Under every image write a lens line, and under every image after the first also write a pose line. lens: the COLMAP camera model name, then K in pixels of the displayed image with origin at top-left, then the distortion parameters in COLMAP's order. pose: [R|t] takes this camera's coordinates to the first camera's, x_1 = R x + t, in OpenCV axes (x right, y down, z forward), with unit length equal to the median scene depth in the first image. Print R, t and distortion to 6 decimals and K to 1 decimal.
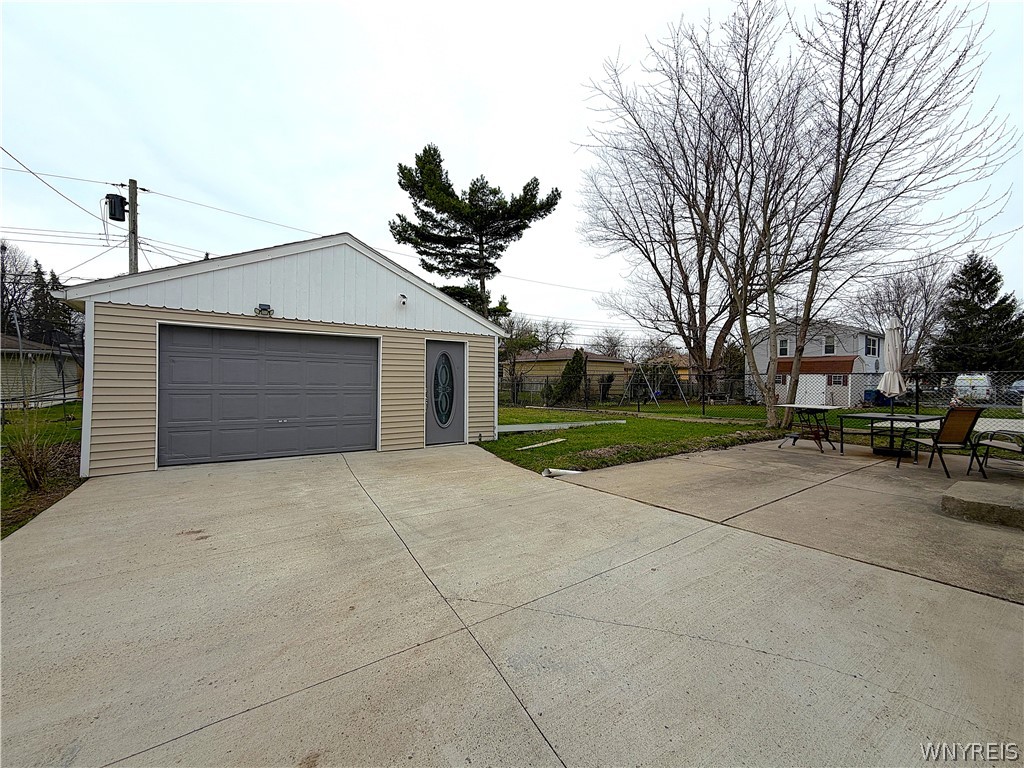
lens RADIAL K [[418.6, 0, 506.8], [0, 418.6, 382.8], [0, 0, 1]] dist [0.001228, 0.000389]
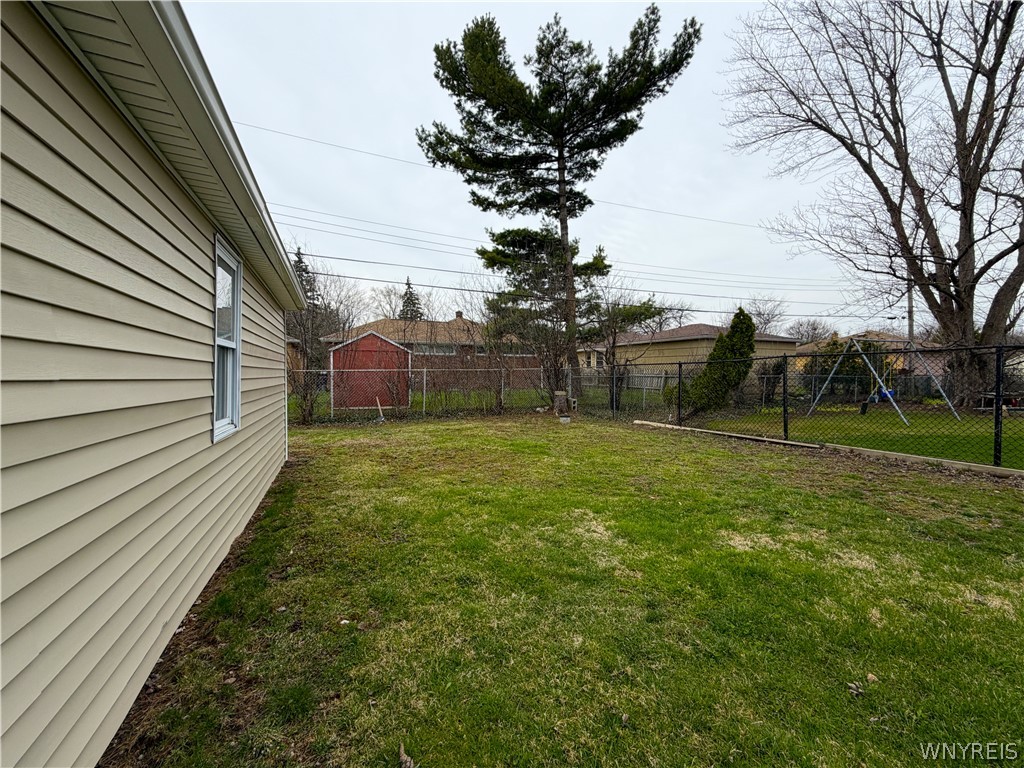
lens RADIAL K [[418.6, 0, 506.8], [0, 418.6, 382.8], [0, 0, 1]] dist [0.001228, 0.000389]
pose [[0.968044, 0.004717, -0.250737, 0.020439], [-0.003202, 0.999974, 0.006451, 0.005773], [0.250761, -0.005442, 0.968034, 0.370870]]
